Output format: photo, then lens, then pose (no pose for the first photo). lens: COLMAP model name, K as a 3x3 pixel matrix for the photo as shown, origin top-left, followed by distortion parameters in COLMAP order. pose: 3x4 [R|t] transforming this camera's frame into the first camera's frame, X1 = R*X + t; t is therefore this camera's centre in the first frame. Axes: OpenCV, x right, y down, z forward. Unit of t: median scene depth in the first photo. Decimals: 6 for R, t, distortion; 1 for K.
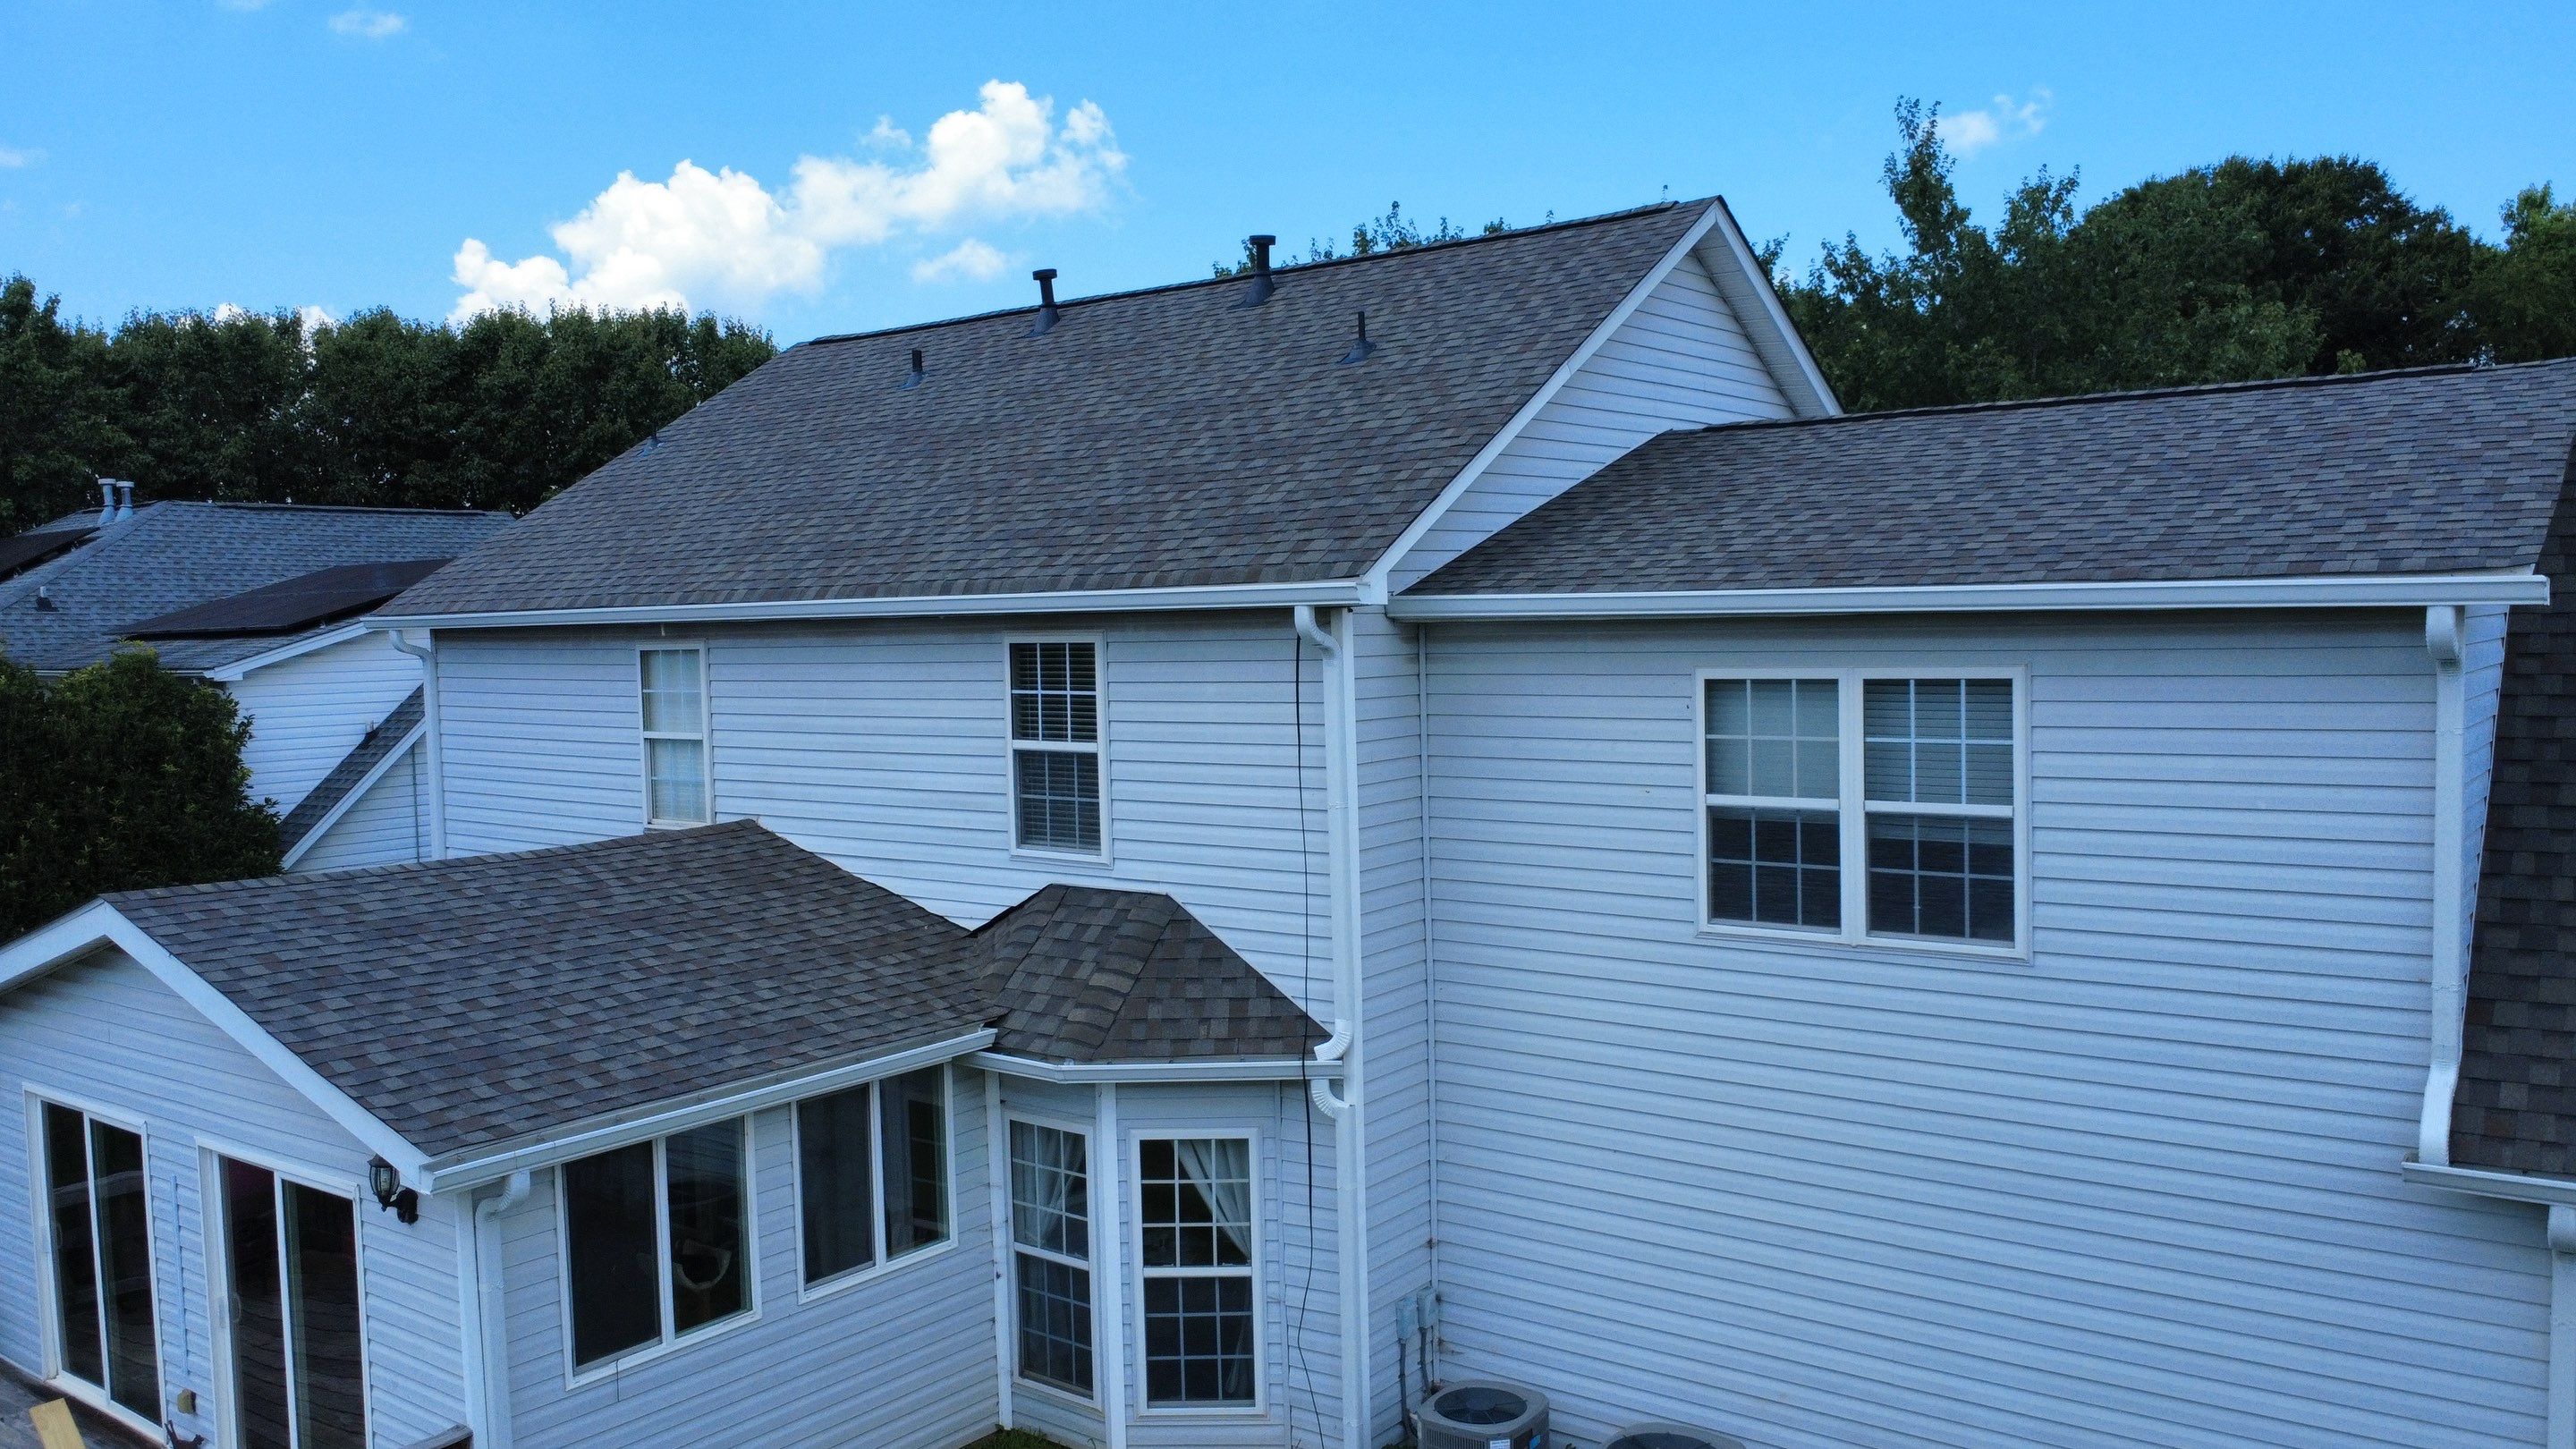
lens RADIAL K [[1956.4, 0, 1285.2], [0, 1956.4, 731.1], [0, 0, 1]] dist [0.001578, -0.006765]
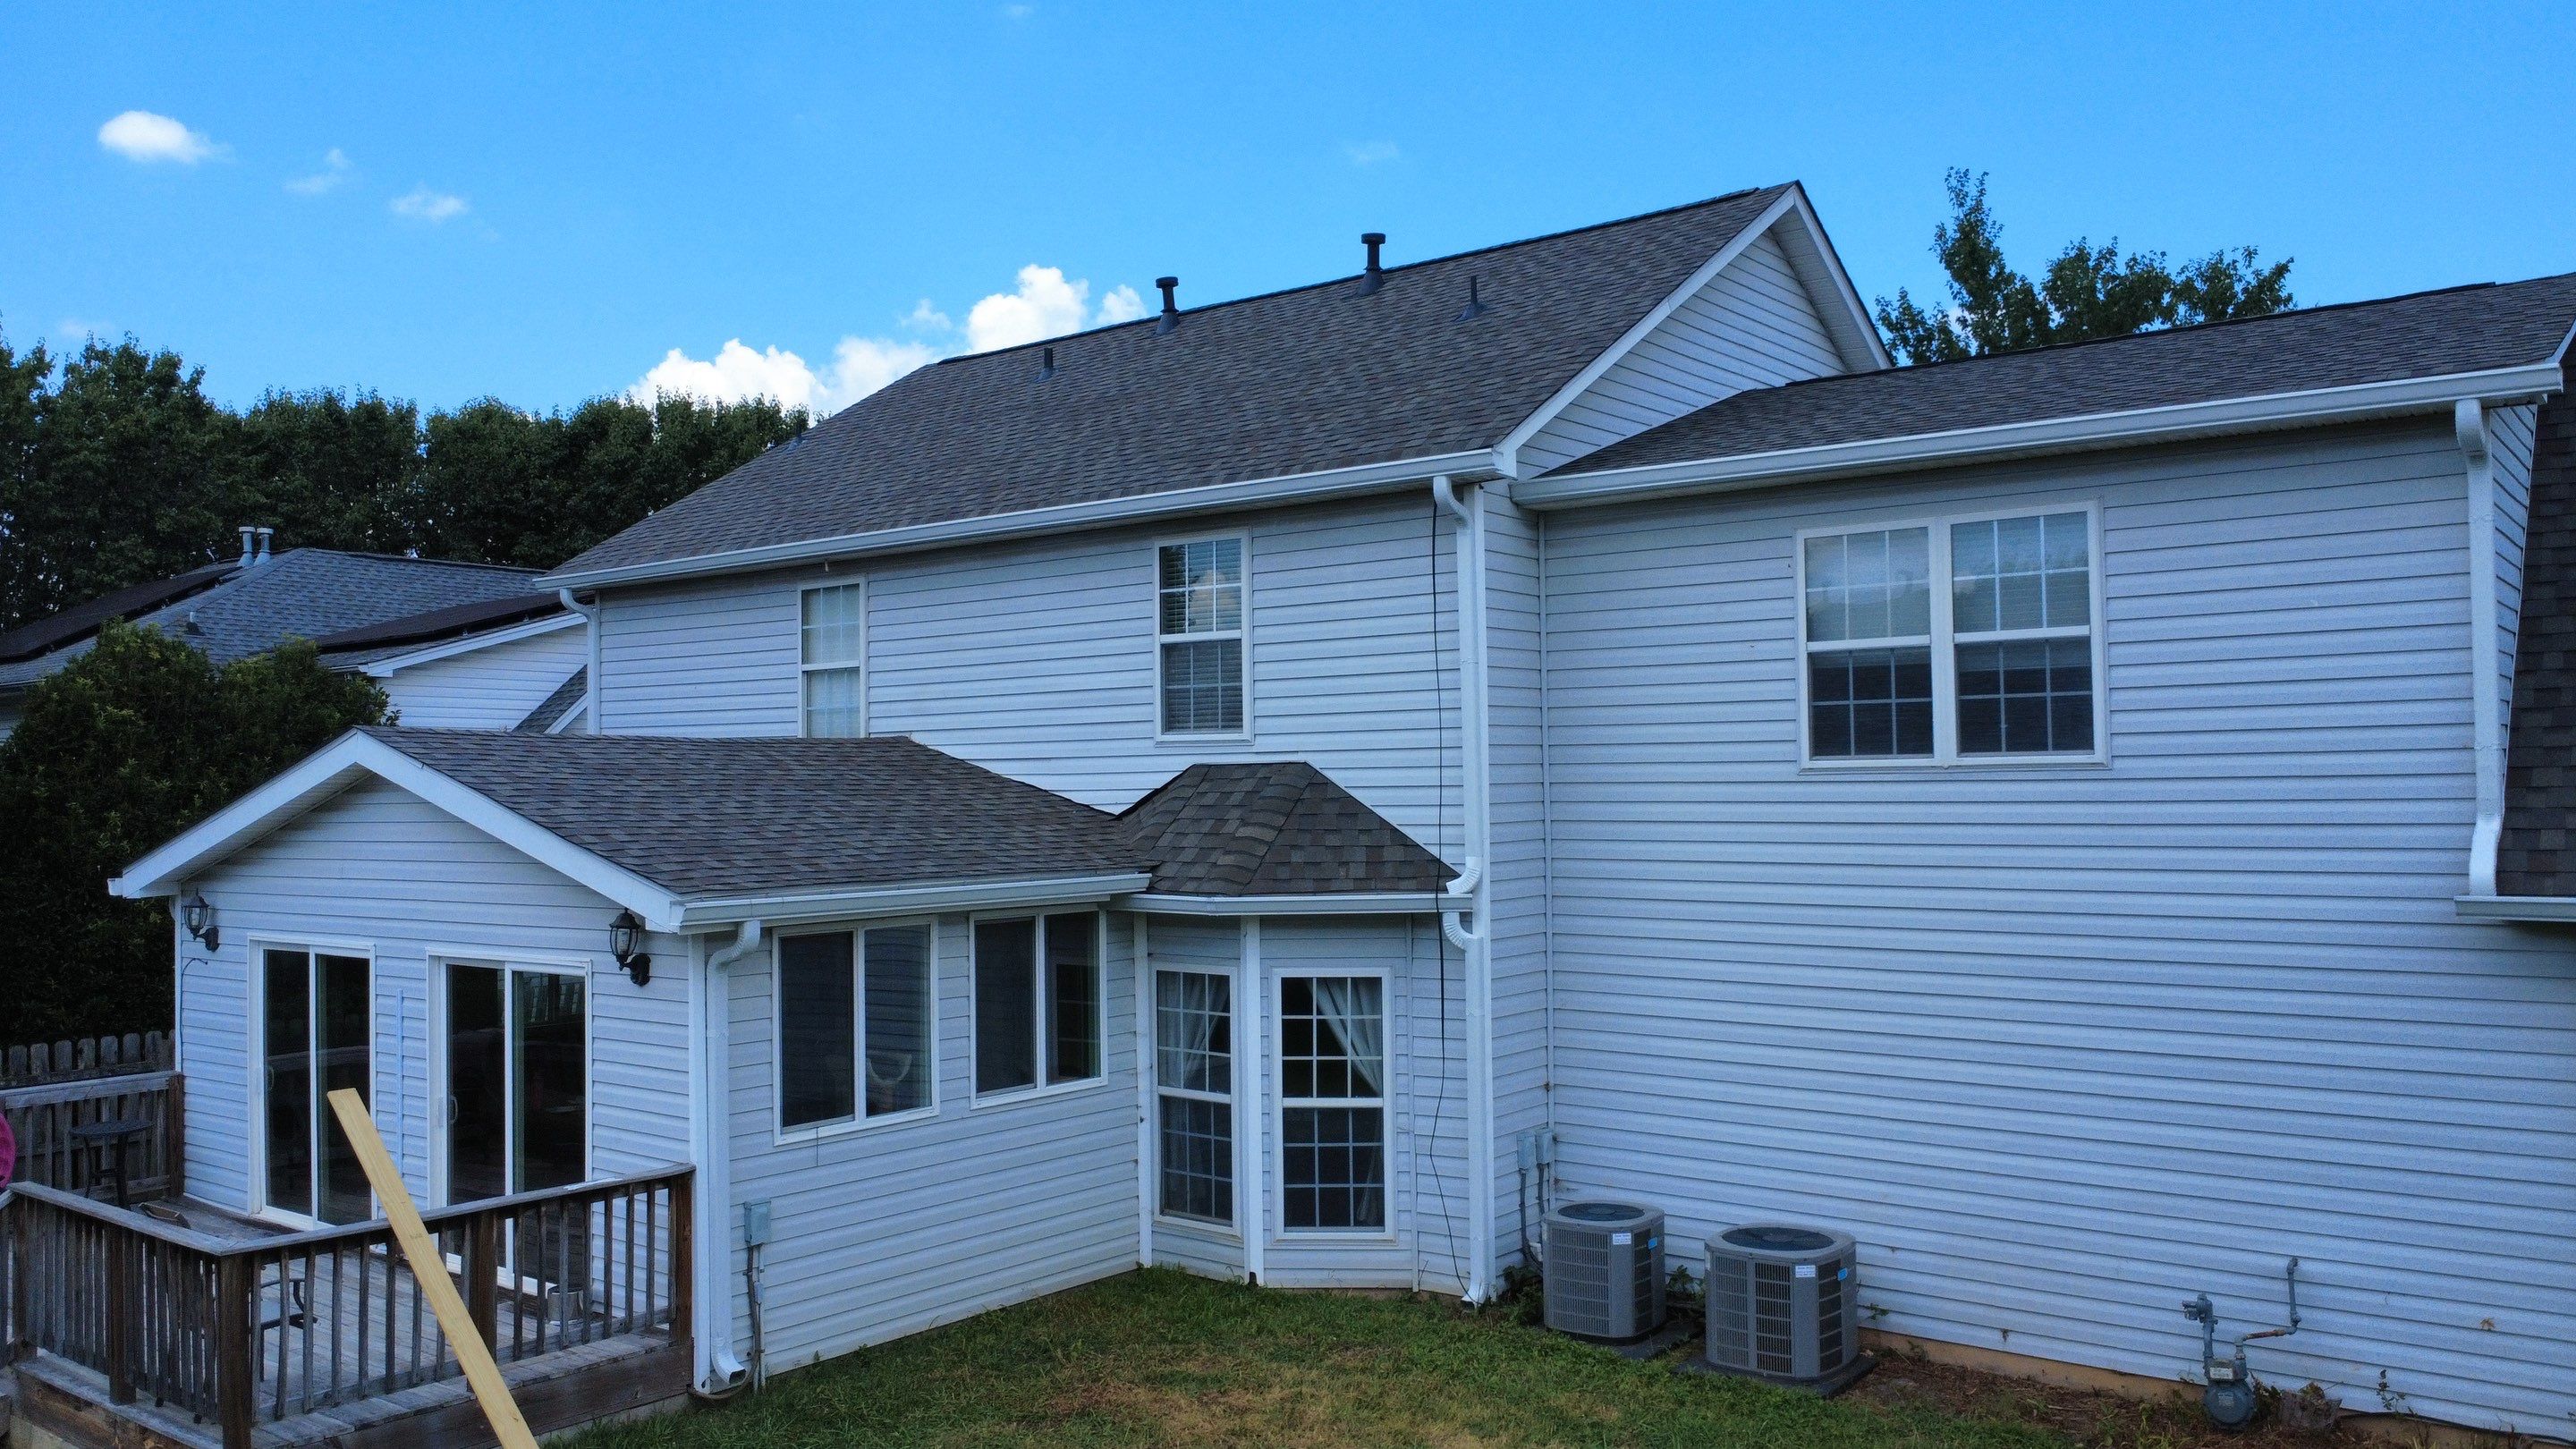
lens RADIAL K [[1956.4, 0, 1287.7], [0, 1956.4, 719.9], [0, 0, 1]] dist [0.001578, -0.006765]
pose [[0.999802, 0.011553, -0.016196, -0.053469], [-0.012987, 0.995728, -0.091422, 0.161710], [0.015070, 0.091614, 0.995681, -0.090133]]
